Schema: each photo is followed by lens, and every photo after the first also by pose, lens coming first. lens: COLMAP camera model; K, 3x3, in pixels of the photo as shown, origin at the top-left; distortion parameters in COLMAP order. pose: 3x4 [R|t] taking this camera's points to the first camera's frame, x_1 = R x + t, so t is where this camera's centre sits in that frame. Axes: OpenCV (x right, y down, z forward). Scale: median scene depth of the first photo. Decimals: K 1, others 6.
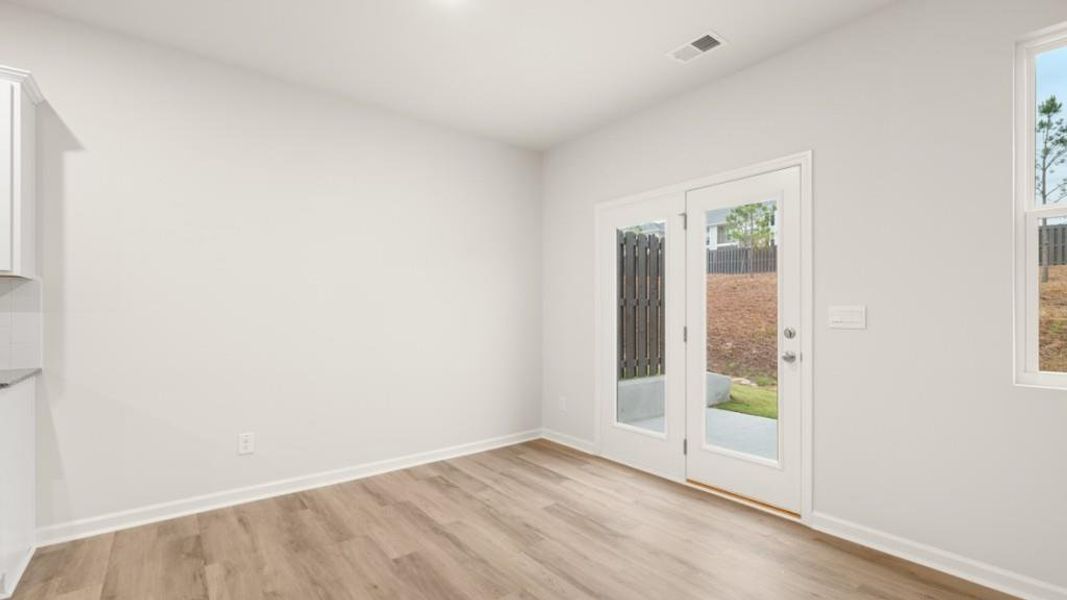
lens RADIAL K [[487.2, 0, 532.9], [0, 487.2, 302.5], [0, 0, 1]] dist [-0.020890, 0.000119]
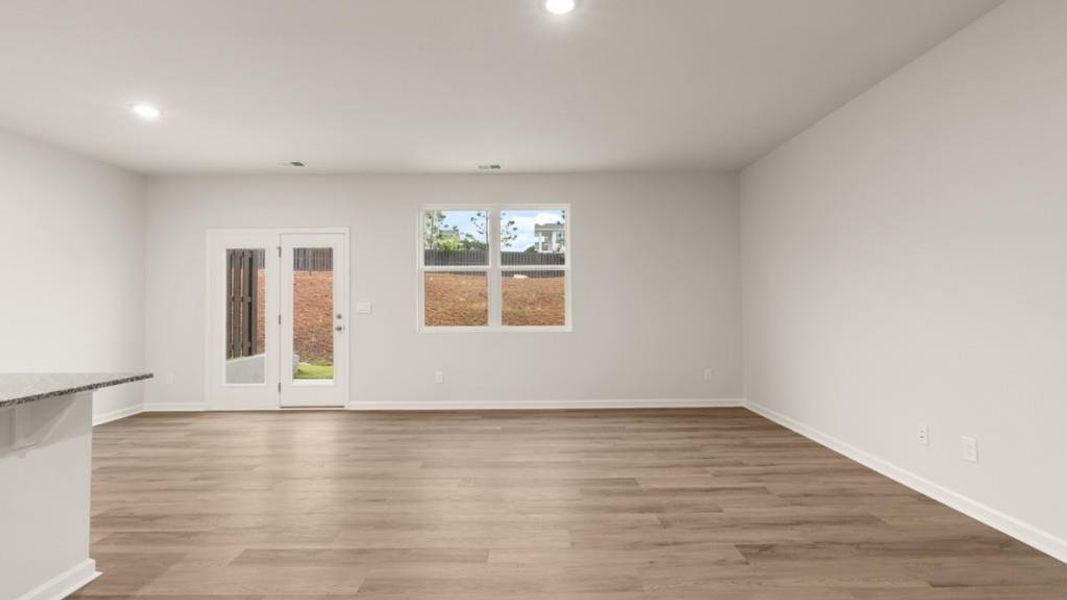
lens RADIAL K [[487.2, 0, 532.9], [0, 487.2, 302.5], [0, 0, 1]] dist [-0.020890, 0.000119]
pose [[0.653288, -0.003427, 0.757101, -0.097272], [-0.005455, 0.999942, 0.009233, -0.003244], [-0.757090, -0.010162, 0.653232, -0.192023]]
